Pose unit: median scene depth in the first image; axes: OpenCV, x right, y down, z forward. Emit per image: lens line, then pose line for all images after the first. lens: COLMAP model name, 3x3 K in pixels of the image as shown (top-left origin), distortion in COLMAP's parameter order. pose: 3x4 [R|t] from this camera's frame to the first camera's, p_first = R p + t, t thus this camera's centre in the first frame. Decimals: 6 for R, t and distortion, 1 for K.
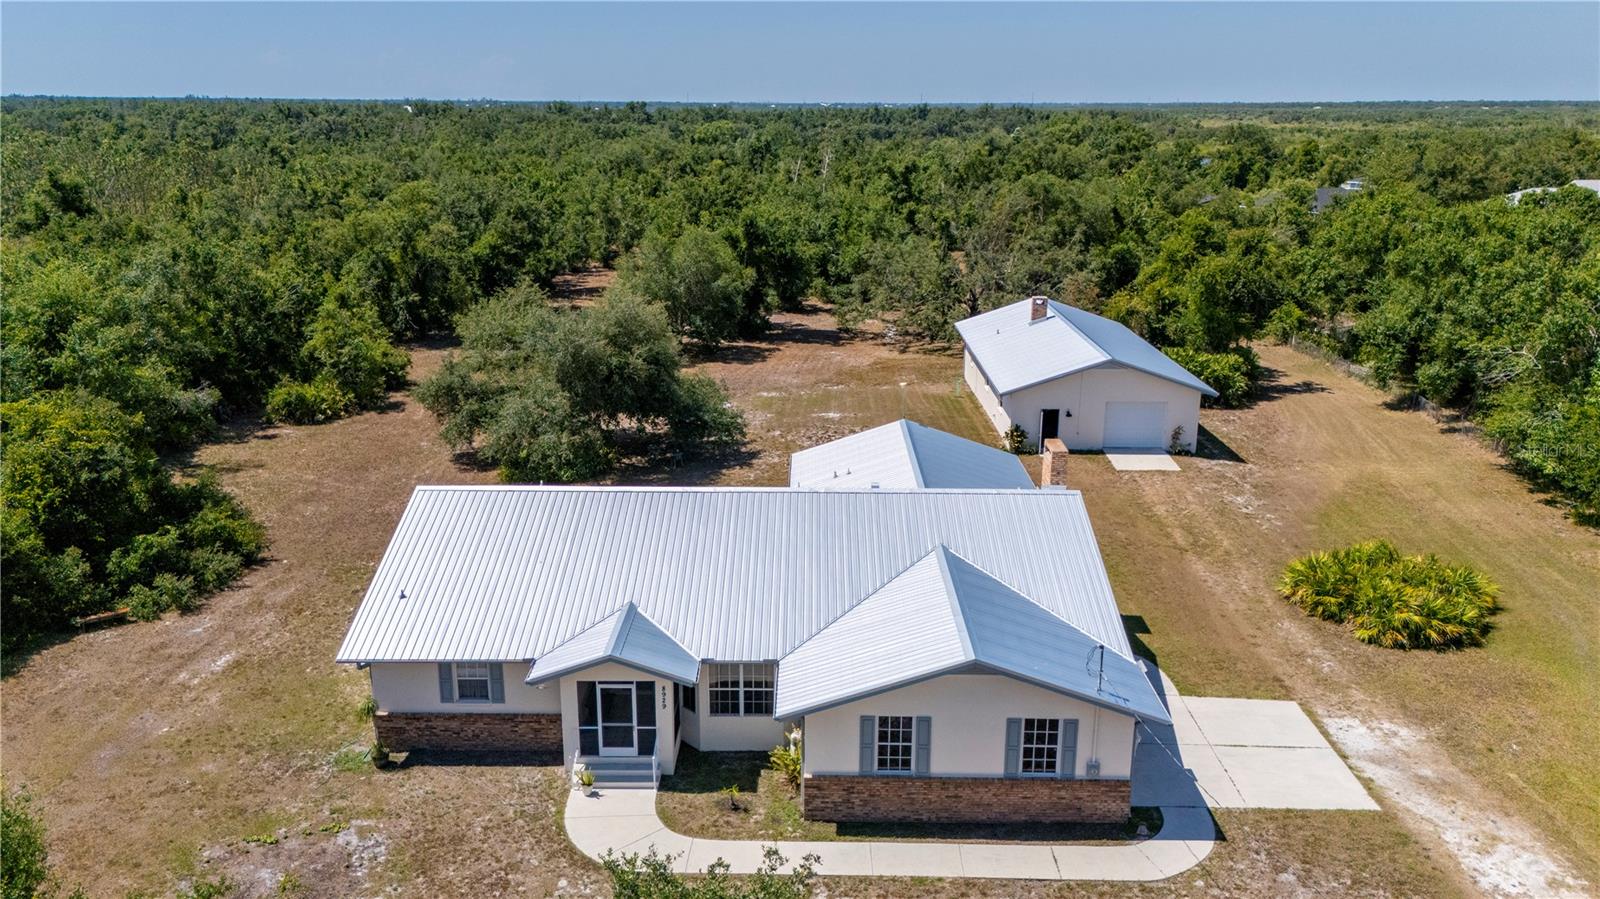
lens RADIAL K [[1193.6, 0, 793.8], [0, 1193.6, 449.2], [0, 0, 1]] dist [0.070700, -0.070221]
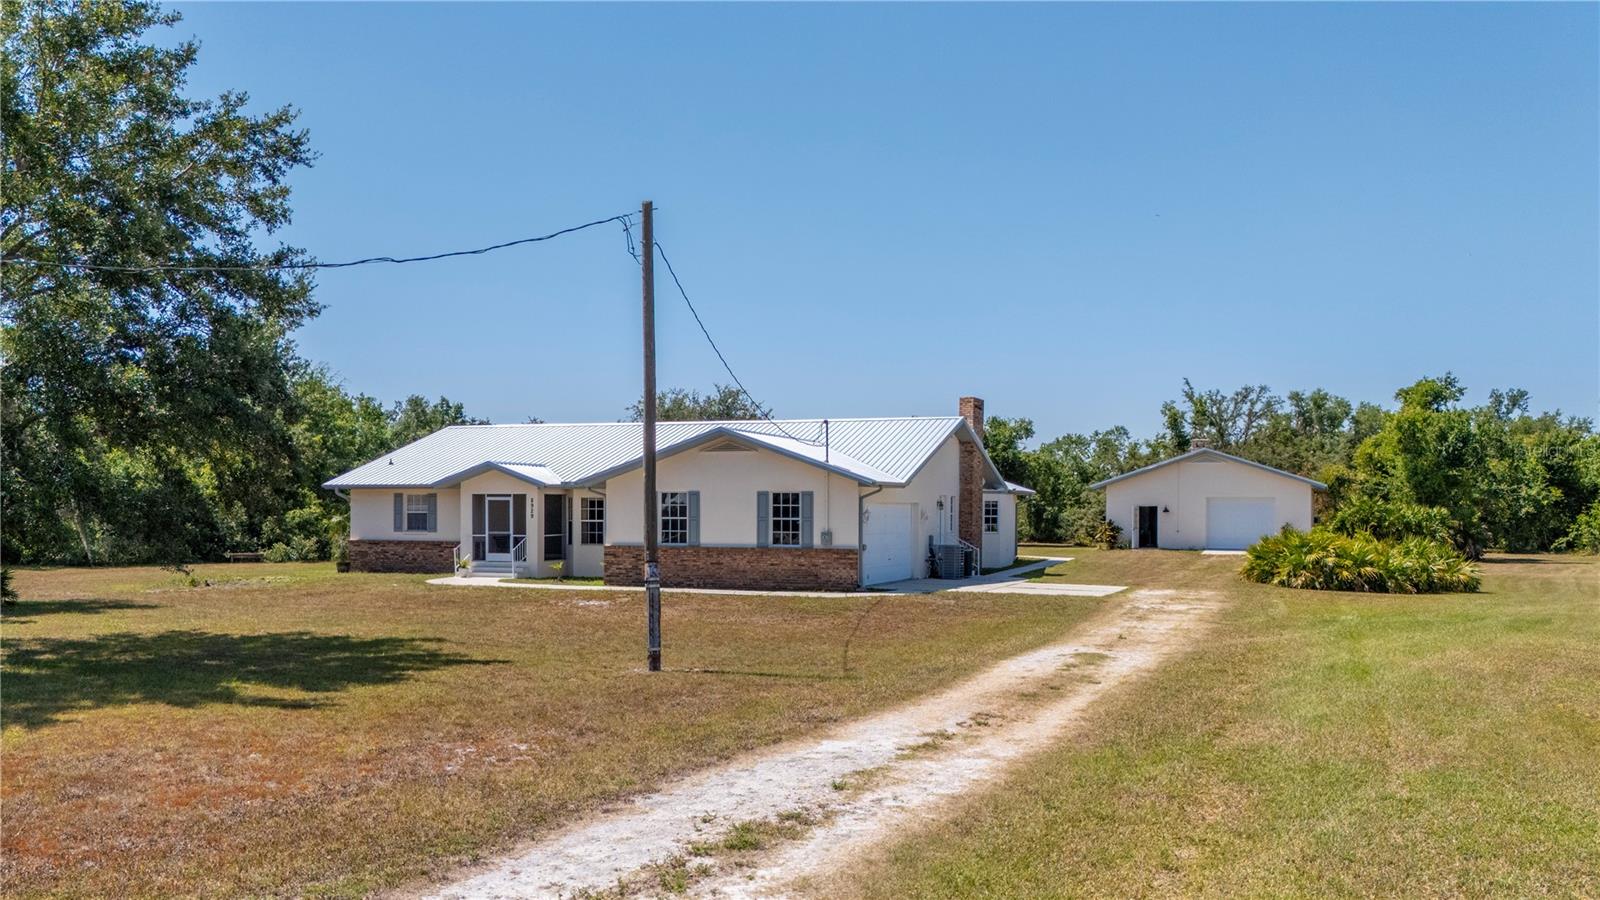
lens RADIAL K [[1369.4, 0, 800.3], [0, 1369.4, 527.9], [0, 0, 1]] dist [0.095206, -0.137383]
pose [[0.939462, 0.006129, -0.342597, 0.387905], [-0.097084, 0.963629, -0.248984, 0.337064], [0.328611, 0.267172, 0.905888, -0.113549]]
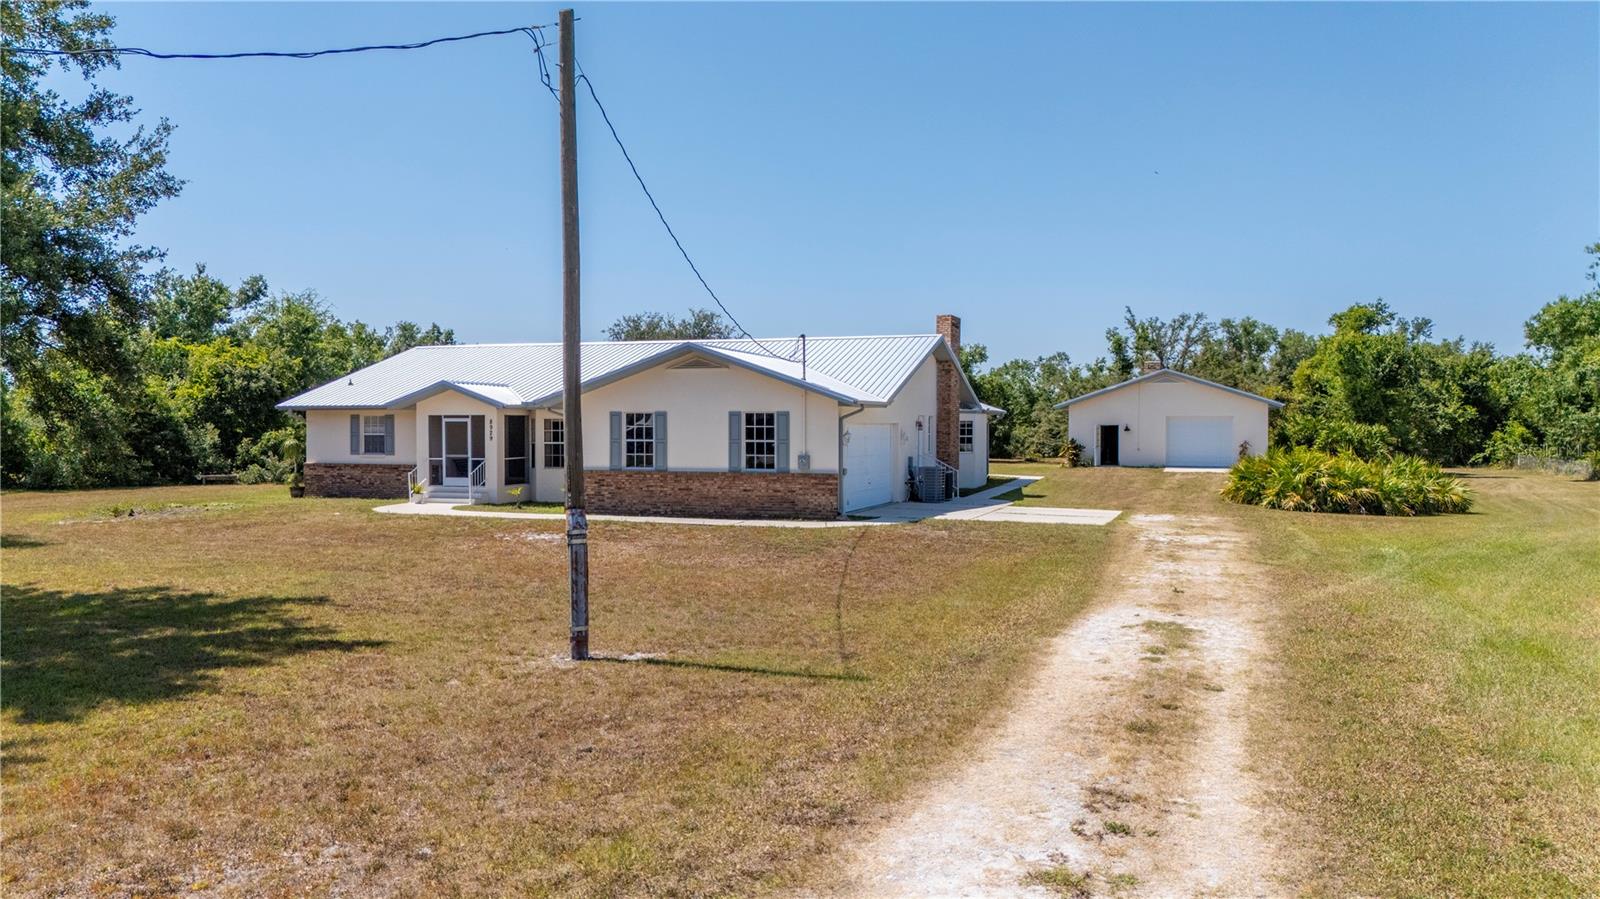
lens RADIAL K [[1170.8, 0, 802.3], [0, 1170.8, 451.8], [0, 0, 1]] dist [0.075448, -0.076627]
pose [[0.948107, 0.005078, -0.317910, 0.331726], [-0.087162, 0.965719, -0.244520, 0.294068], [0.305769, 0.259541, 0.916048, 0.028643]]
